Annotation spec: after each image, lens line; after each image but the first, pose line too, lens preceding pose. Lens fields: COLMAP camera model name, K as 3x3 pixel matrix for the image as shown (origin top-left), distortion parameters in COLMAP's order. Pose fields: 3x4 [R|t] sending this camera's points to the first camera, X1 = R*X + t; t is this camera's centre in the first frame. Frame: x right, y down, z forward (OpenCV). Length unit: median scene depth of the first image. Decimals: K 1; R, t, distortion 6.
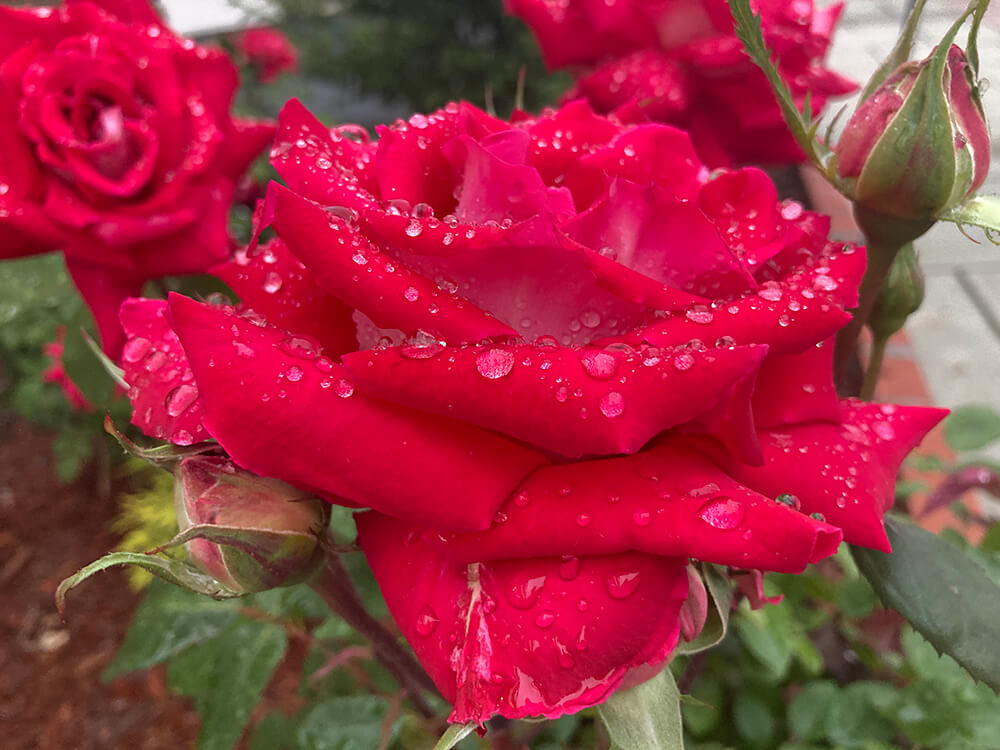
lens RADIAL K [[819.2, 0, 500.0], [0, 819.2, 375.0], [0, 0, 1]] dist [0.086991, 0.000059]
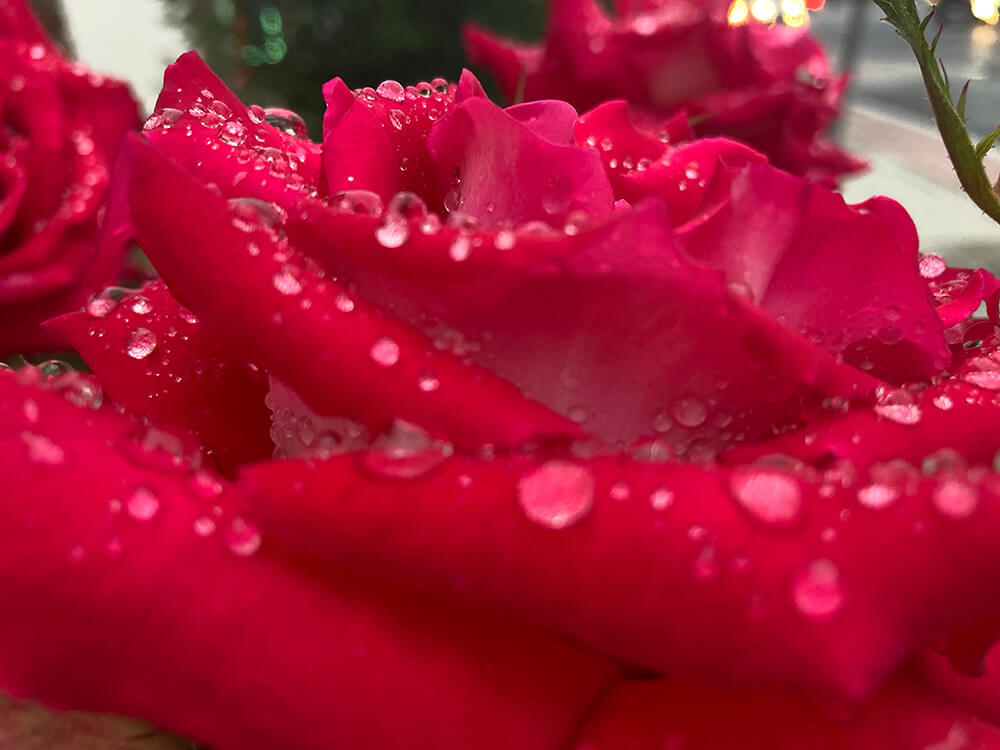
lens RADIAL K [[904.2, 0, 500.0], [0, 904.2, 375.0], [0, 0, 1]] dist [0.000435, 0.012329]
pose [[0.996489, 0.032256, 0.077256, -0.070908], [-0.022870, 0.992579, -0.119429, -0.015421], [-0.080535, 0.117243, 0.989832, 0.385827]]
